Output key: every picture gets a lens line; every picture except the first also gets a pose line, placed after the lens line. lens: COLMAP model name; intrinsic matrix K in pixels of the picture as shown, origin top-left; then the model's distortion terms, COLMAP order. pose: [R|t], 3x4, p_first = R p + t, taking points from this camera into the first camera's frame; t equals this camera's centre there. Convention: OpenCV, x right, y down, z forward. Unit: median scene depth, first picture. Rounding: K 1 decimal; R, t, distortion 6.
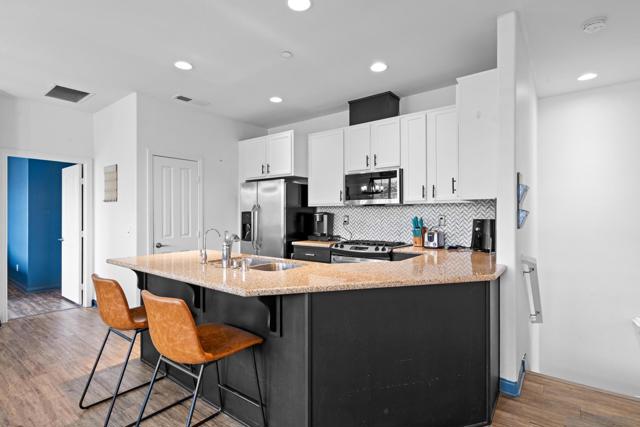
lens RADIAL K [[323.5, 0, 319.6], [0, 323.5, 214.5], [0, 0, 1]] dist [0.002297, 0.000820]
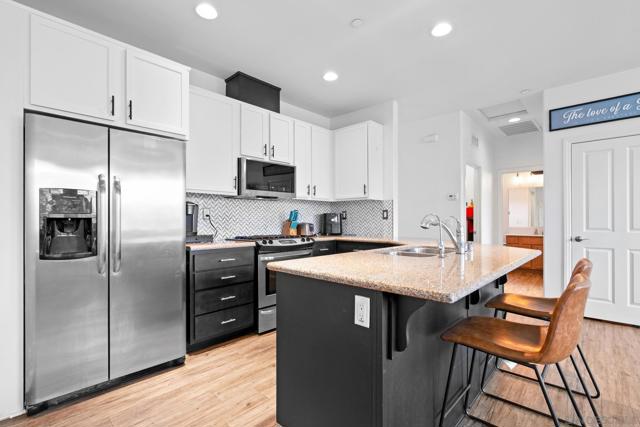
lens RADIAL K [[296.0, 0, 320.4], [0, 296.0, 219.3], [0, 0, 1]] dist [-0.001424, 0.000176]
pose [[0.090511, 0.002326, 0.995893, -0.686336], [-0.003978, 0.999990, -0.001974, 0.036669], [-0.995888, -0.003783, 0.090519, 0.768827]]
